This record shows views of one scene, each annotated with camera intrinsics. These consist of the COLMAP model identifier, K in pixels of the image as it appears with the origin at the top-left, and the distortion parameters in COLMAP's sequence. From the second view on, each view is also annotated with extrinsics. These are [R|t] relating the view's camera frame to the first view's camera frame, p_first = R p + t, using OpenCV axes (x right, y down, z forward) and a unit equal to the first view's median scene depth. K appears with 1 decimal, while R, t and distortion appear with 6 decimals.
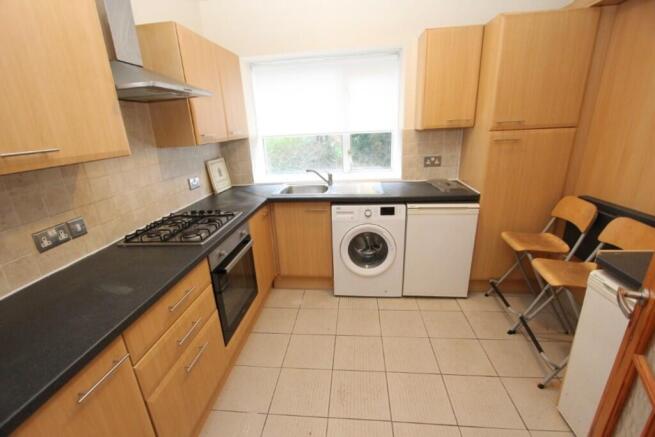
lens RADIAL K [[303.0, 0, 322.9], [0, 303.0, 228.6], [0, 0, 1]] dist [-0.016247, 0.000208]
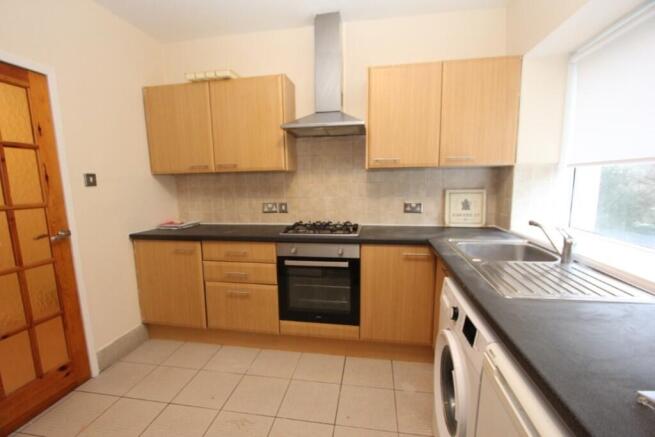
lens RADIAL K [[303.0, 0, 322.9], [0, 303.0, 228.6], [0, 0, 1]] dist [-0.016247, 0.000208]
pose [[-0.067814, 0.199320, -0.977585, 0.940421], [-0.309536, 0.927287, 0.210537, -0.327443], [0.948466, 0.316875, -0.001186, 1.189071]]
